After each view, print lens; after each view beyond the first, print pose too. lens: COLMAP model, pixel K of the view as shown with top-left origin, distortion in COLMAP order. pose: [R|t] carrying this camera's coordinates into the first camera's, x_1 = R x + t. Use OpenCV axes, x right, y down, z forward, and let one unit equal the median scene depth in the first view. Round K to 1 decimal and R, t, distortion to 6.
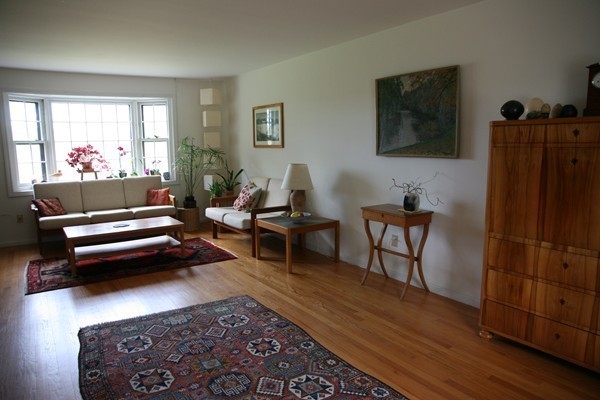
lens RADIAL K [[410.2, 0, 302.7], [0, 410.2, 200.5], [0, 0, 1]] dist [-0.106428, 0.064859]
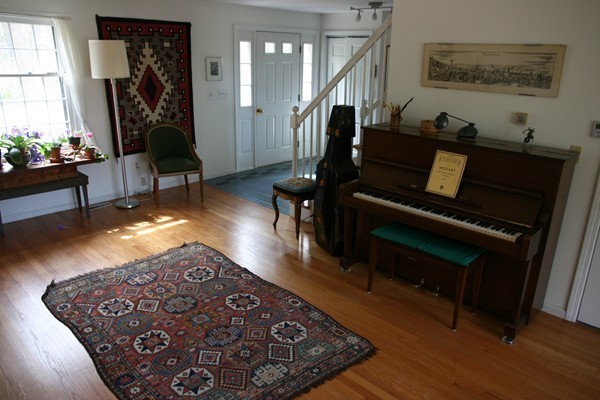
lens RADIAL K [[449.4, 0, 298.8], [0, 449.4, 199.5], [0, 0, 1]] dist [-0.056535, 0.008785]
pose [[-0.983071, 0.048103, -0.176800, -0.244772], [-0.035107, 0.897595, 0.439420, -0.379697], [0.179832, 0.438188, -0.880711, 1.678032]]
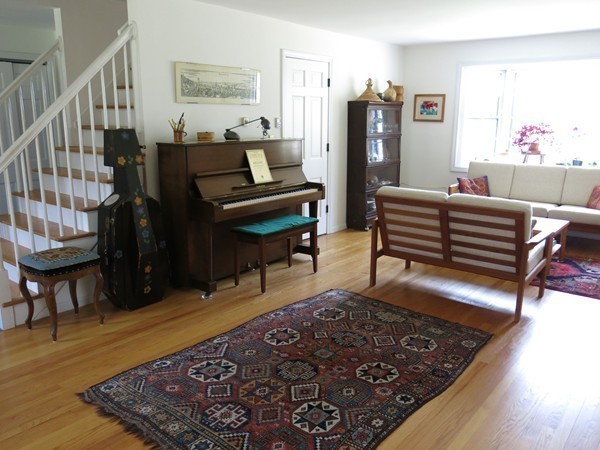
lens RADIAL K [[498.3, 0, 303.4], [0, 498.3, 226.9], [0, 0, 1]] dist [-0.022926, -0.004475]
pose [[0.281678, 0.220509, -0.933827, 0.705429], [-0.140699, 0.972207, 0.187131, -0.103086], [0.949137, 0.078678, 0.304875, 0.460937]]
